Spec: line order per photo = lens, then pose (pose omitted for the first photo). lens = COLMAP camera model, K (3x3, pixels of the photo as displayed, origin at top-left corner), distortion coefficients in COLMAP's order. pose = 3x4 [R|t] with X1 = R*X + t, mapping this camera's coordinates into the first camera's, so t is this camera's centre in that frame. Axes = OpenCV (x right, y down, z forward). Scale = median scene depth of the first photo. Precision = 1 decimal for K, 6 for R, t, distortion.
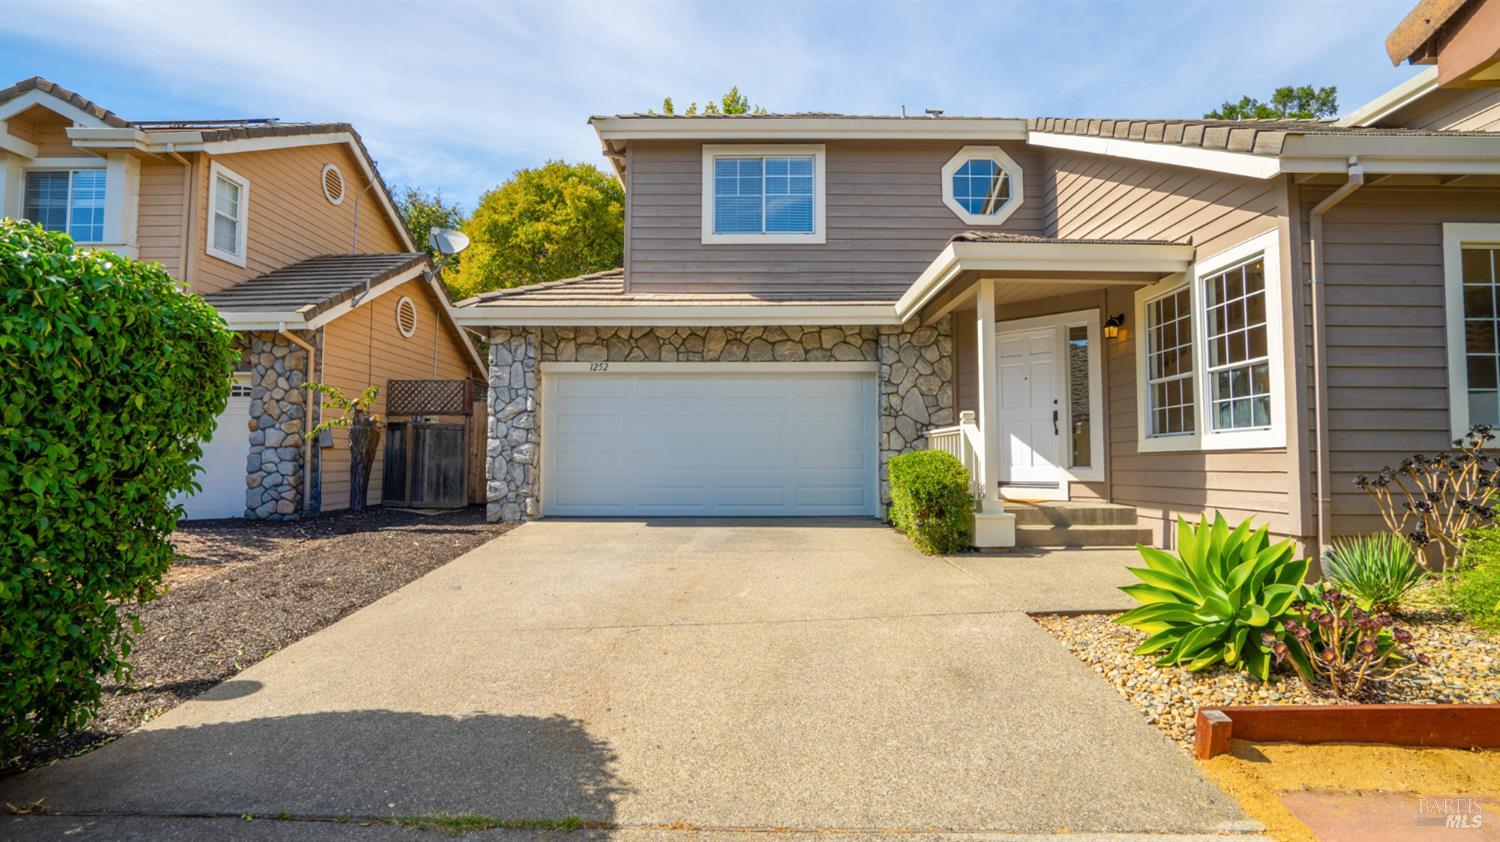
lens RADIAL K [[745.6, 0, 750.0], [0, 745.6, 421.0], [0, 0, 1]] dist [-0.057849, 0.030644]
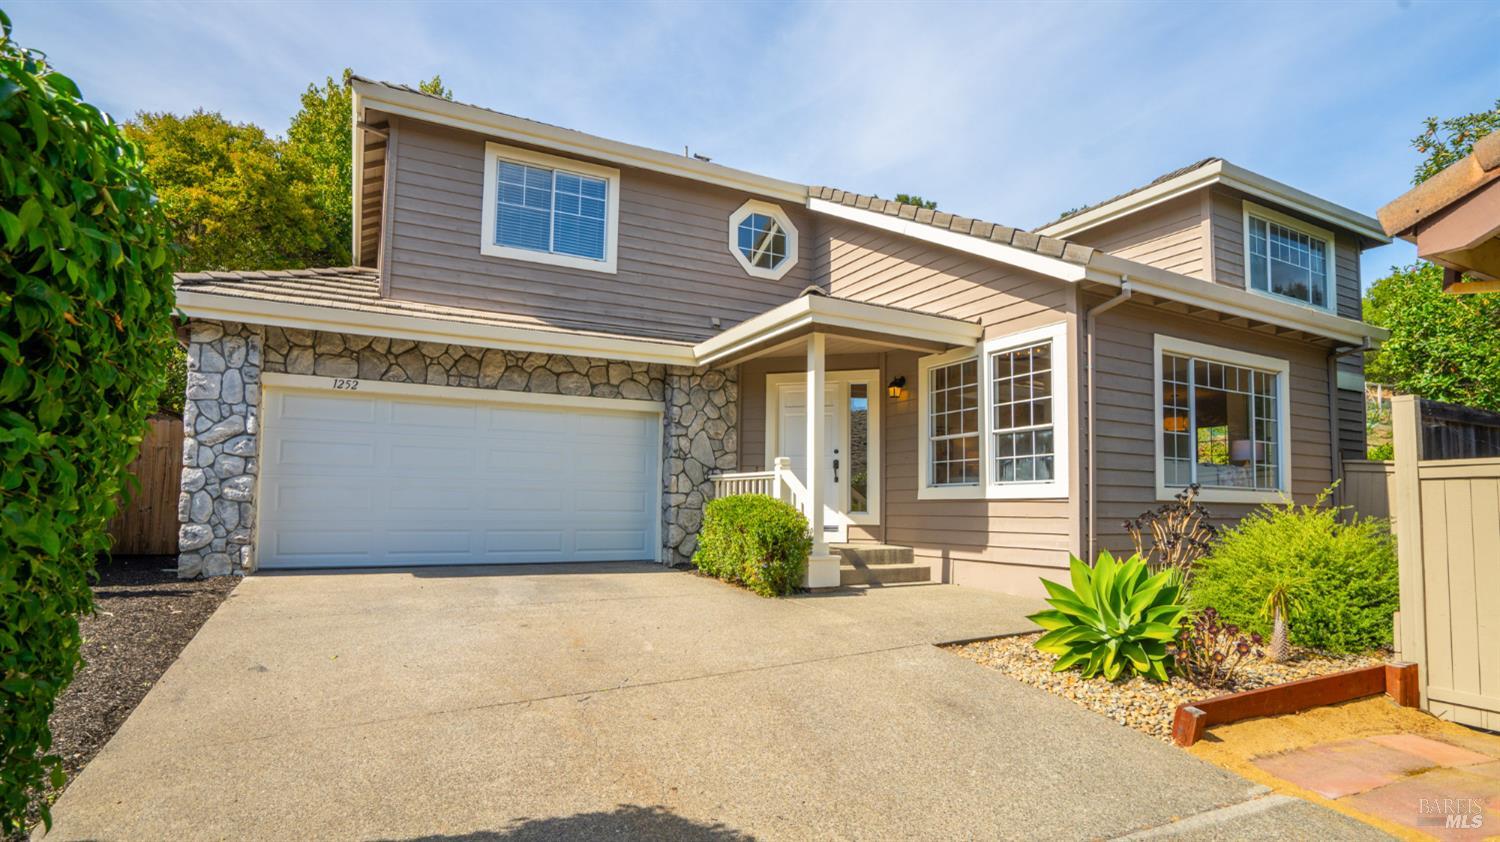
lens RADIAL K [[762.5, 0, 752.3], [0, 762.5, 461.3], [0, 0, 1]] dist [-0.057951, 0.033879]
pose [[0.883241, 0.037225, 0.467440, -0.220313], [-0.036941, 0.999270, -0.009777, 0.003868], [-0.467462, -0.008632, 0.883971, 0.070230]]
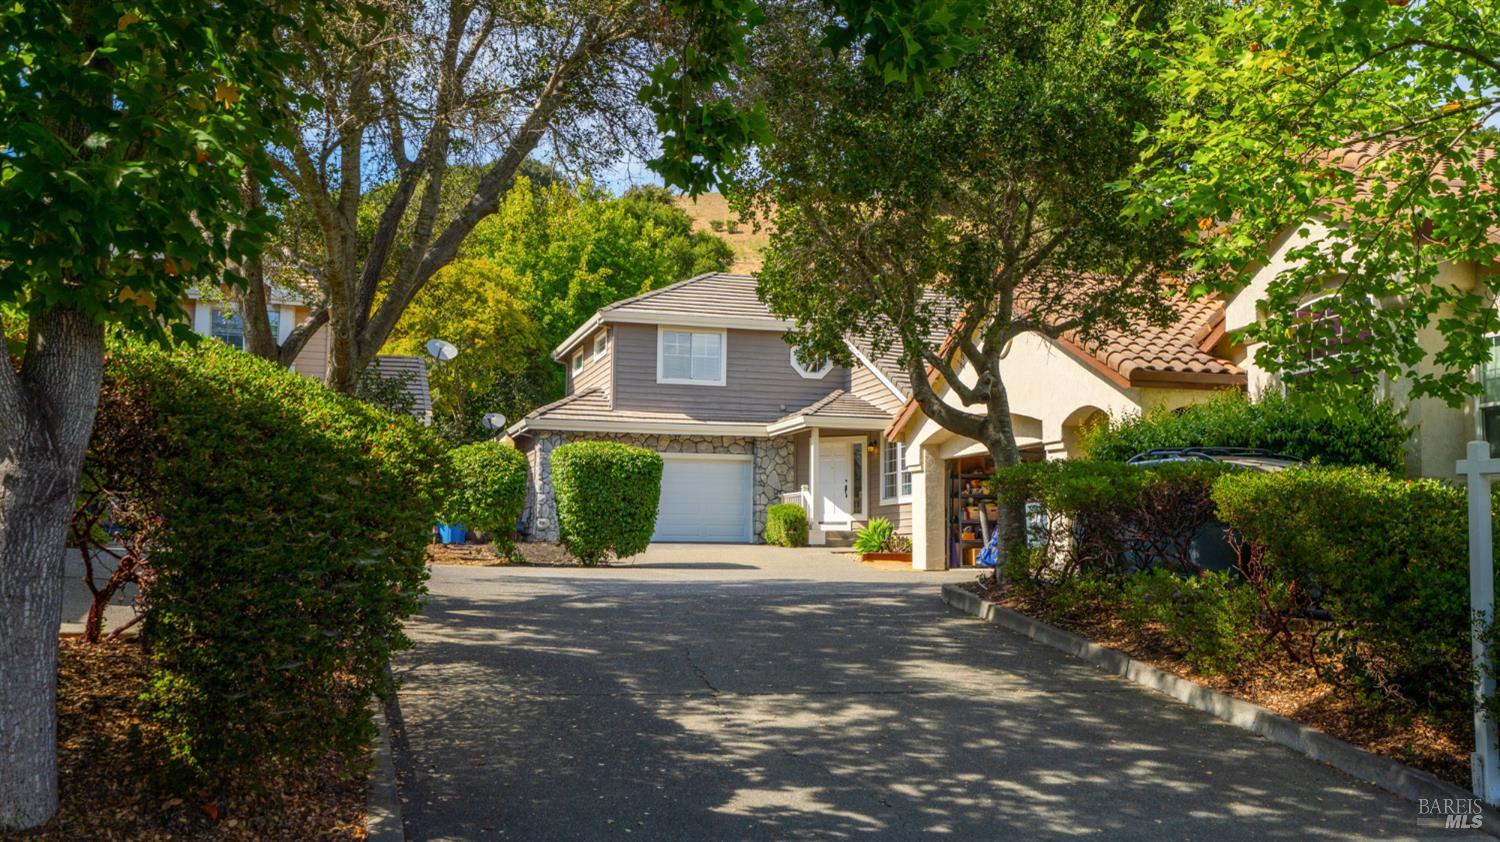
lens RADIAL K [[1536.0, 0, 750.0], [0, 1536.0, 421.0], [0, 0, 1]] dist [0.002632, 0.000143]
pose [[0.958128, 0.033665, 0.284354, -1.013297], [-0.023443, 0.998953, -0.039276, -0.018611], [-0.285379, 0.030965, 0.957914, -2.886443]]
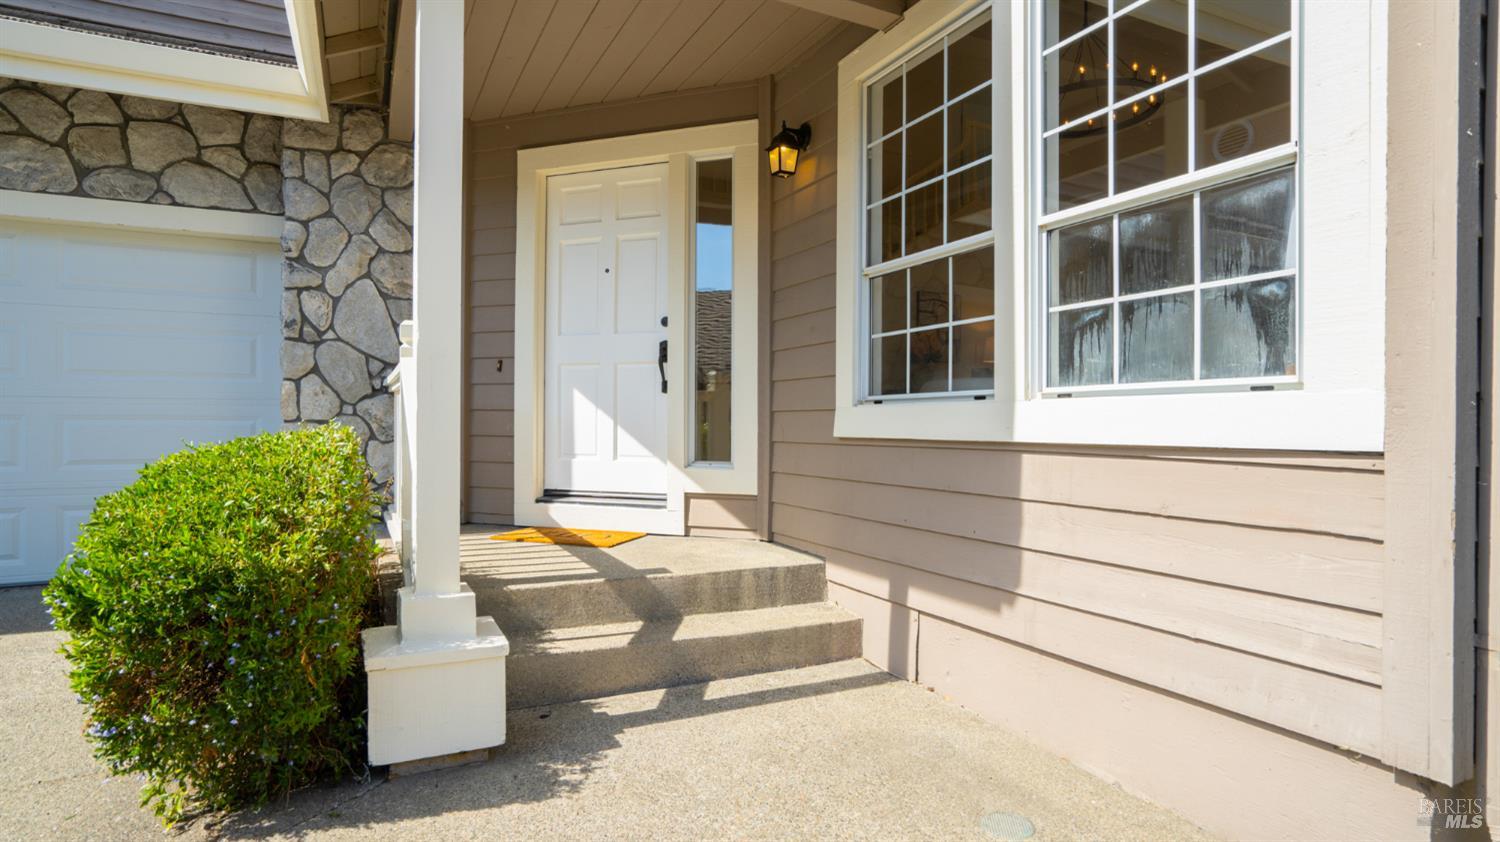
lens RADIAL K [[799.0, 0, 750.0], [0, 799.0, 421.0], [0, 0, 1]] dist [-0.017191, 0.000834]
pose [[0.896708, 0.004181, 0.442604, 0.242481], [-0.029163, 0.998341, 0.049653, 0.010018], [-0.441662, -0.057432, 0.895342, 0.528999]]
